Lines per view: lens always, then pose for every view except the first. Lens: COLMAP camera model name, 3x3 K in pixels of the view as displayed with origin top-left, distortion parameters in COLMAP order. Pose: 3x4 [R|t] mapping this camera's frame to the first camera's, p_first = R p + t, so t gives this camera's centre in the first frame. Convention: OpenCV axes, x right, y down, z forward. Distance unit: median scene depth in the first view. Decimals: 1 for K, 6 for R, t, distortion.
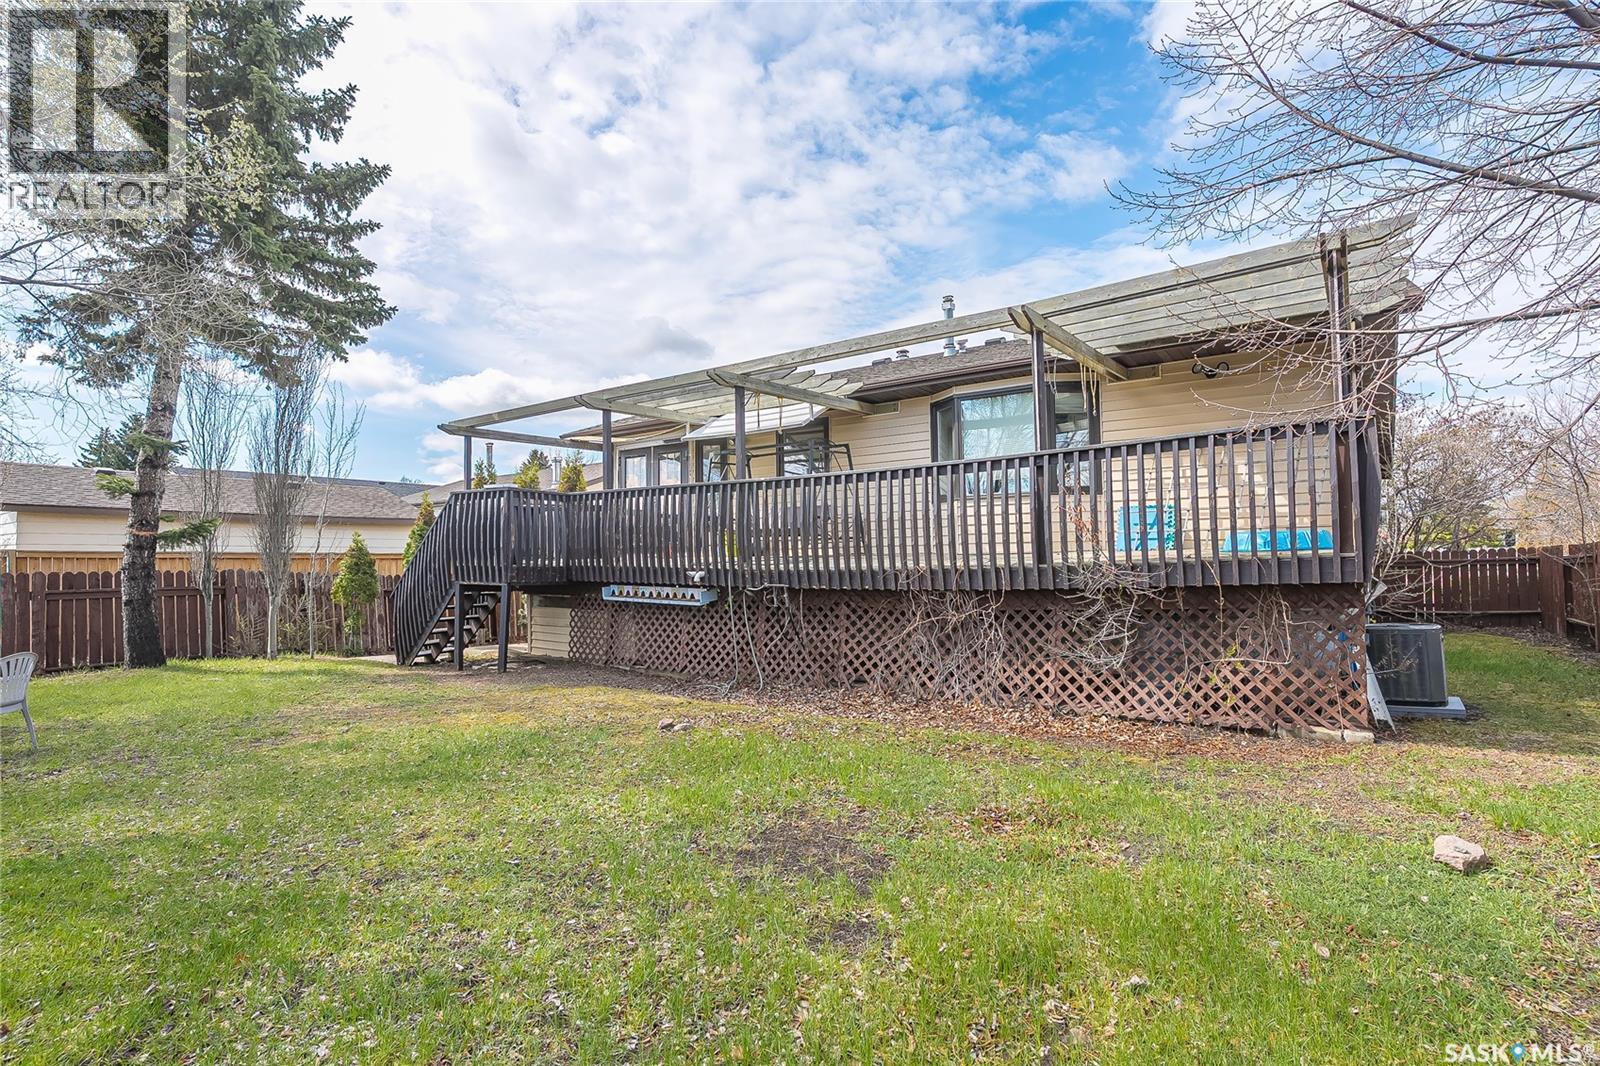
lens RADIAL K [[766.8, 0, 800.0], [0, 766.8, 533.0], [0, 0, 1]] dist [-0.030524, -0.000010]
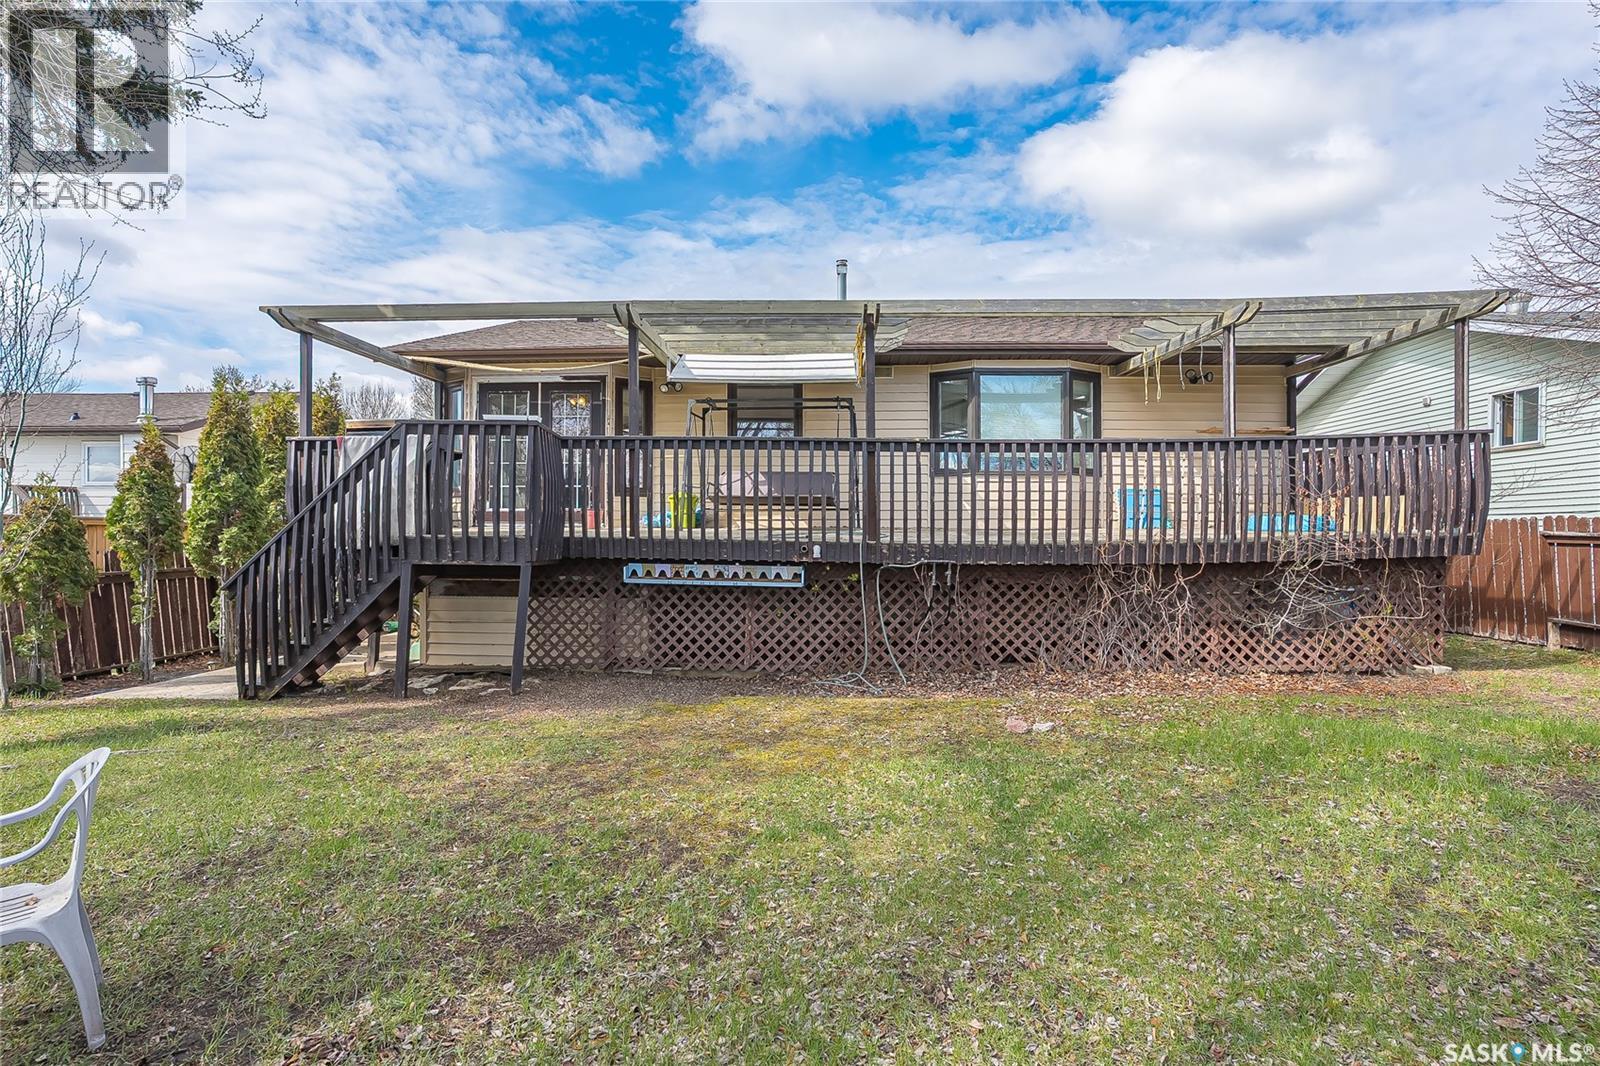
lens RADIAL K [[800.4, 0, 800.0], [0, 800.4, 533.0], [0, 0, 1]] dist [-0.047373, 0.040412]
pose [[0.834046, 0.012643, 0.551551, -0.651389], [-0.028640, 0.999382, 0.020399, 0.020811], [-0.550952, -0.032810, 0.833892, 0.307331]]
